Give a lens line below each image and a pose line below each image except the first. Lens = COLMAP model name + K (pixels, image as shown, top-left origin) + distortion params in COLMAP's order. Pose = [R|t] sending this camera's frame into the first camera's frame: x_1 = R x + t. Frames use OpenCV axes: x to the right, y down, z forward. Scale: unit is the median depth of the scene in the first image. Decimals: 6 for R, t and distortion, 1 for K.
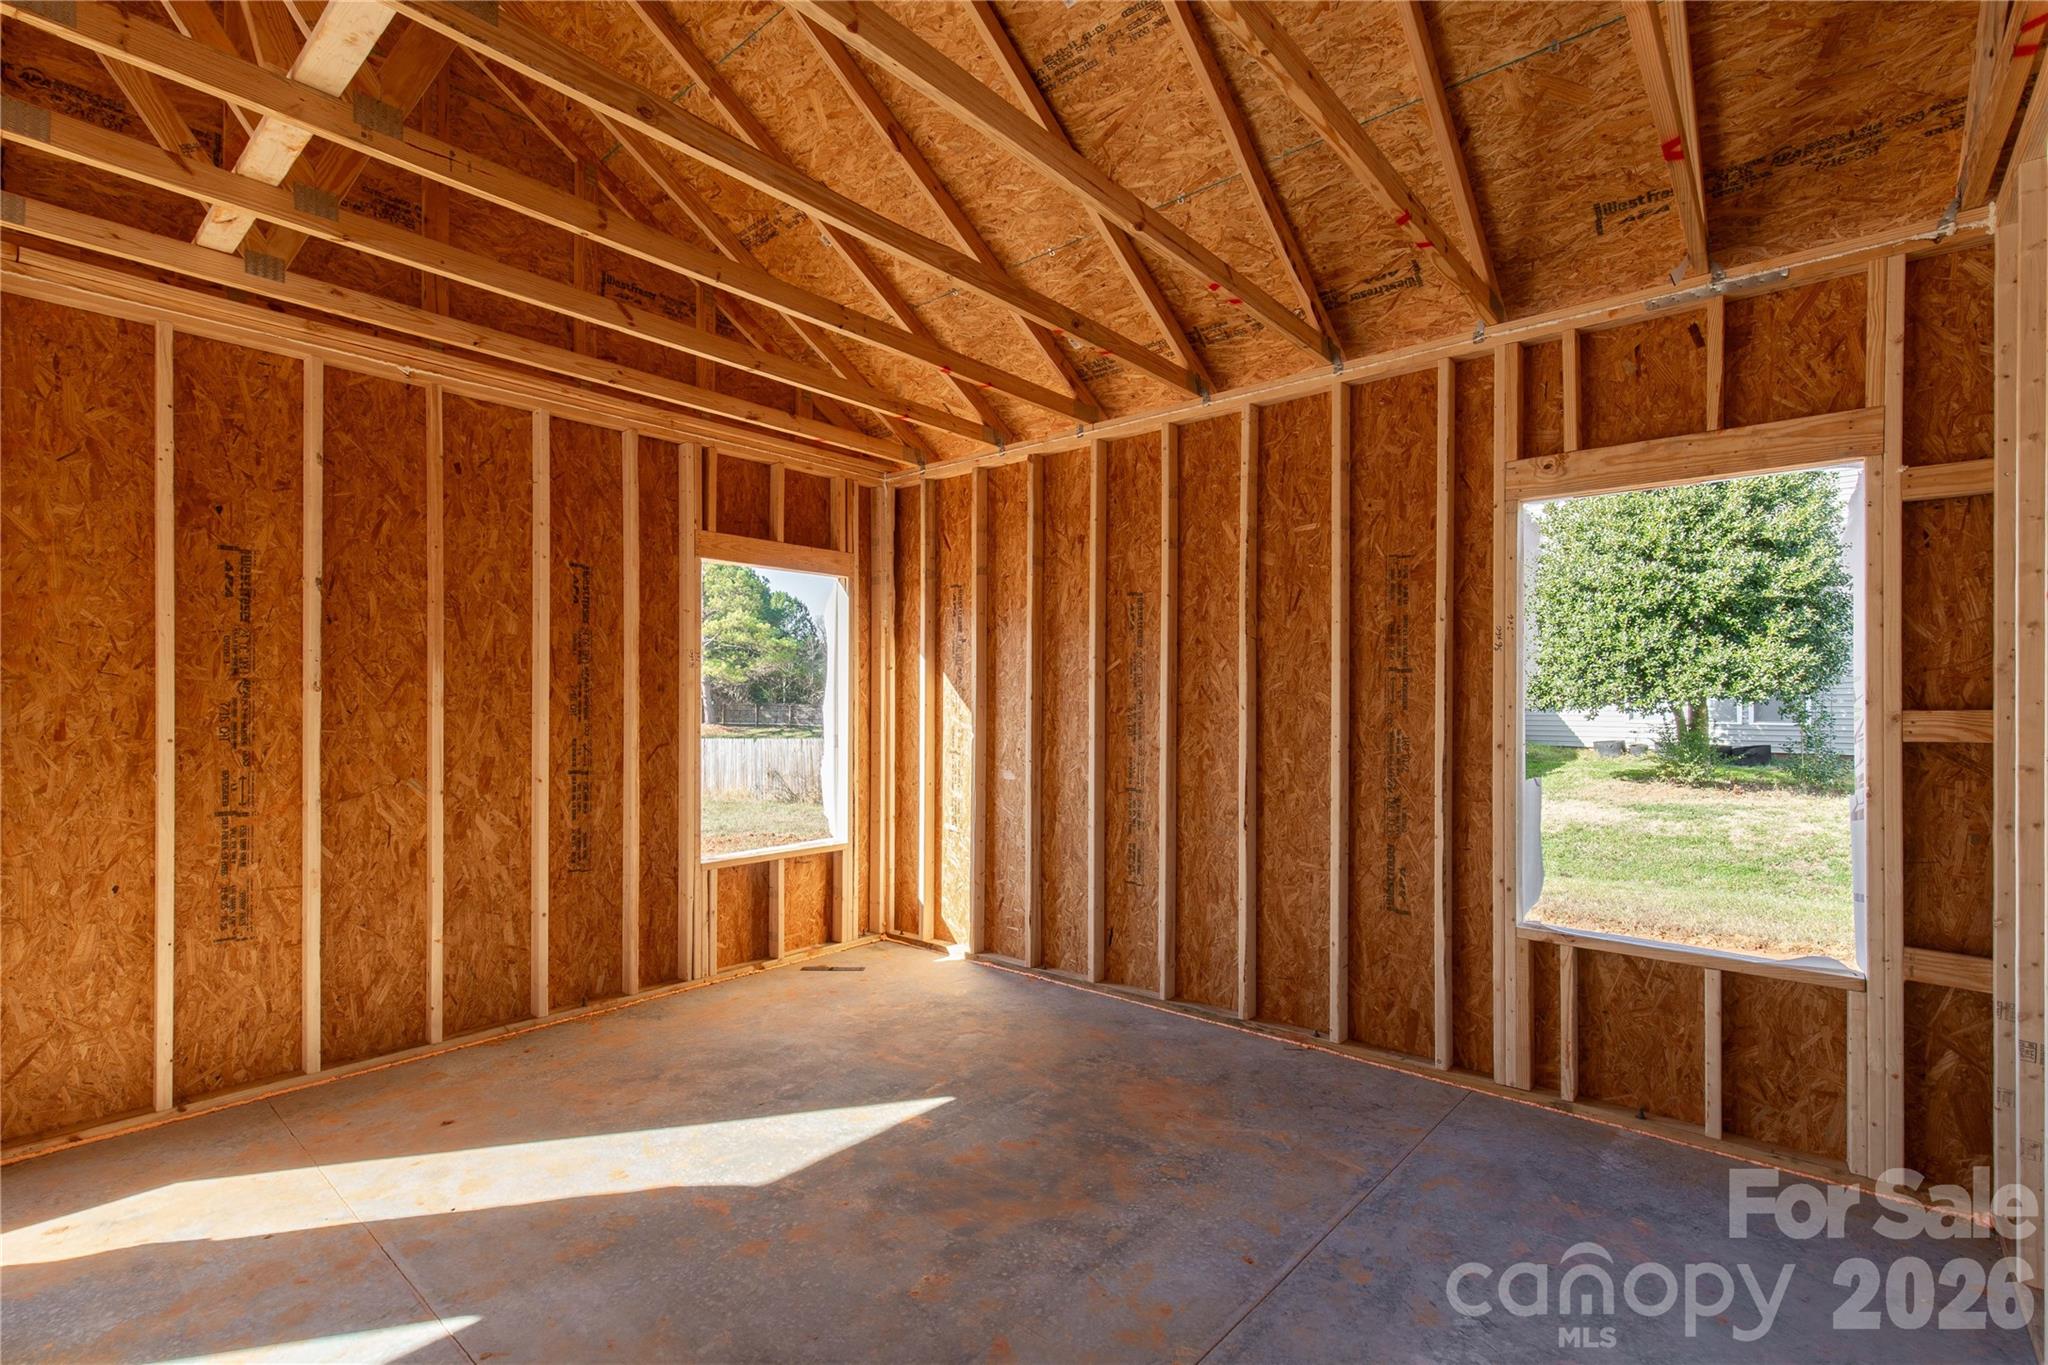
lens RADIAL K [[935.7, 0, 1022.5], [0, 935.7, 681.2], [0, 0, 1]] dist [0.003358, 0.000242]
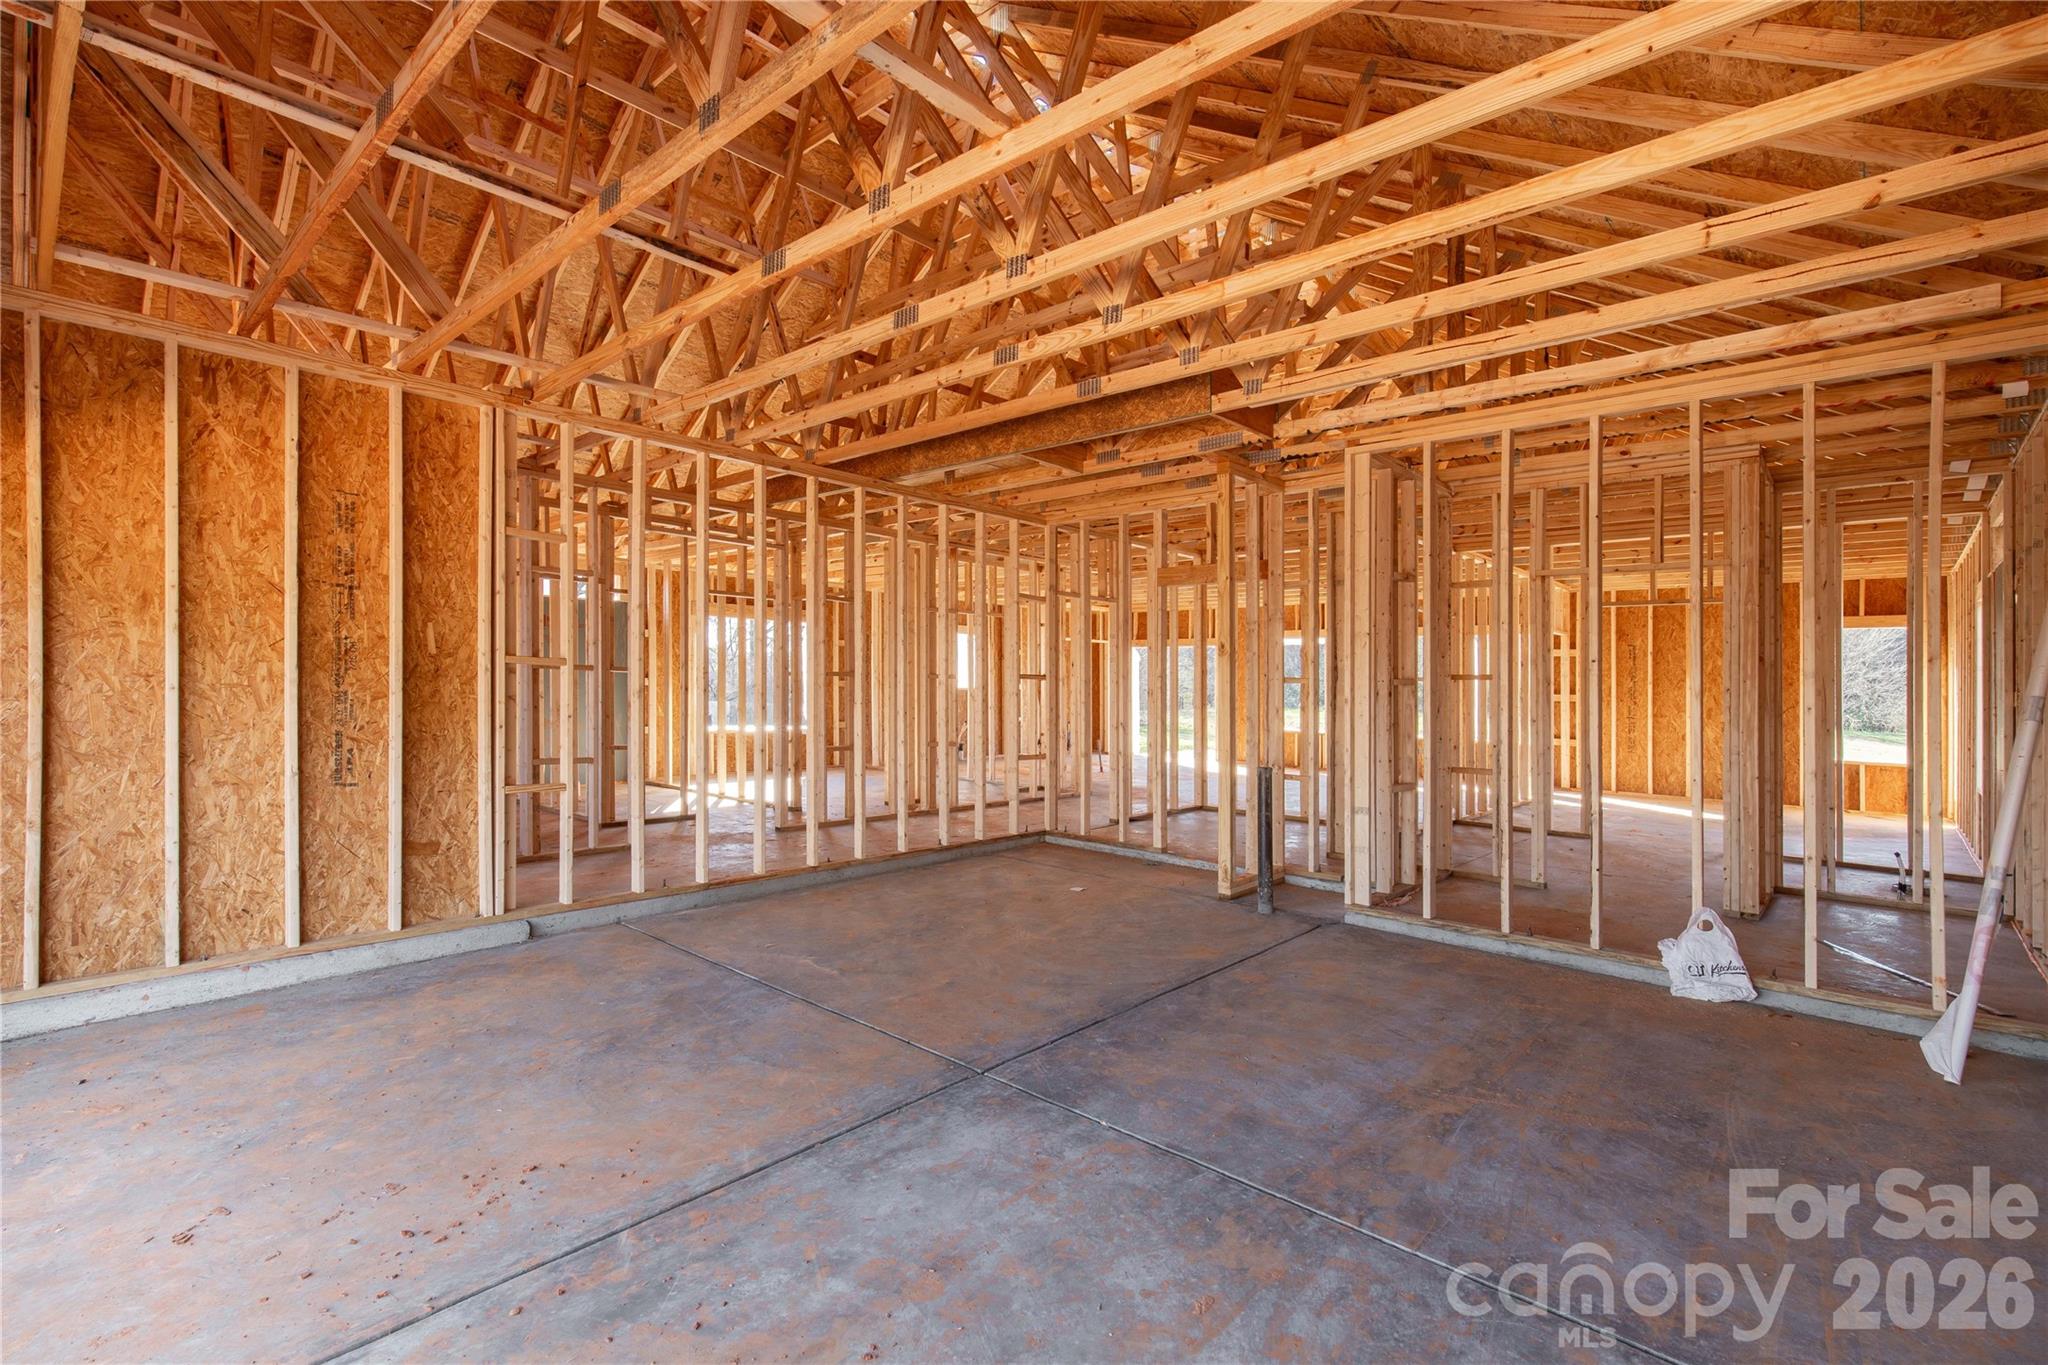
lens RADIAL K [[935.7, 0, 1021.7], [0, 935.7, 679.6], [0, 0, 1]] dist [0.003358, 0.000242]
pose [[-0.035908, -0.003360, -0.999349, 2.830704], [-0.001172, 0.999994, -0.003320, 0.005852], [0.999354, 0.001052, -0.035912, -1.216172]]
